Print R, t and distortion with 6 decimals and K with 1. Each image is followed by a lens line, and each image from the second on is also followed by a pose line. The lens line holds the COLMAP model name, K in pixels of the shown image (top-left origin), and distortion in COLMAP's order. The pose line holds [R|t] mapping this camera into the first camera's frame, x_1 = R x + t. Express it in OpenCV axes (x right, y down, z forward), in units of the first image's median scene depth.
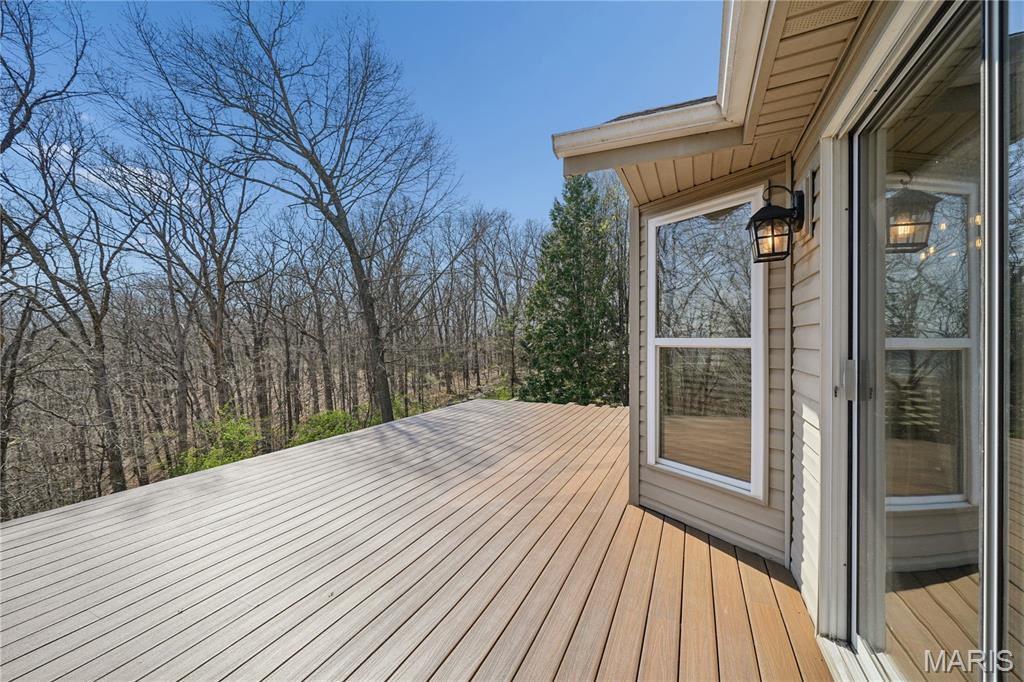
lens RADIAL K [[424.3, 0, 512.0], [0, 424.3, 341.0], [0, 0, 1]] dist [-0.001267, -0.000215]
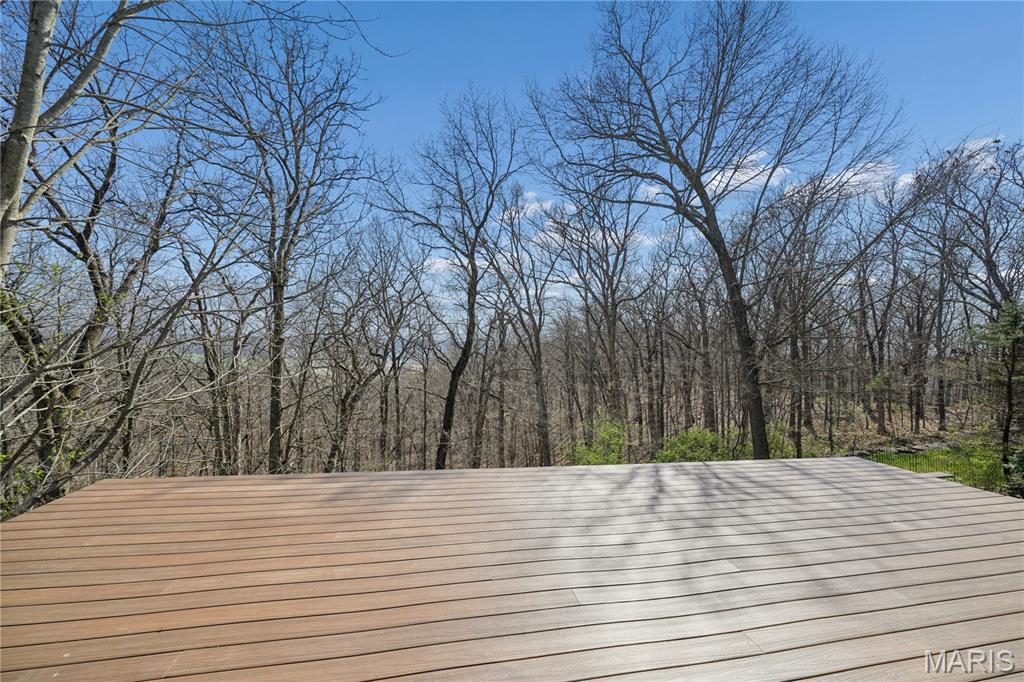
lens RADIAL K [[410.0, 0, 512.4], [0, 410.0, 357.0], [0, 0, 1]] dist [0.001252, 0.000140]
pose [[0.600118, 0.033977, -0.799190, 0.049369], [-0.031743, 0.999322, 0.018649, 0.000360], [0.799282, 0.014177, 0.600789, 0.148609]]
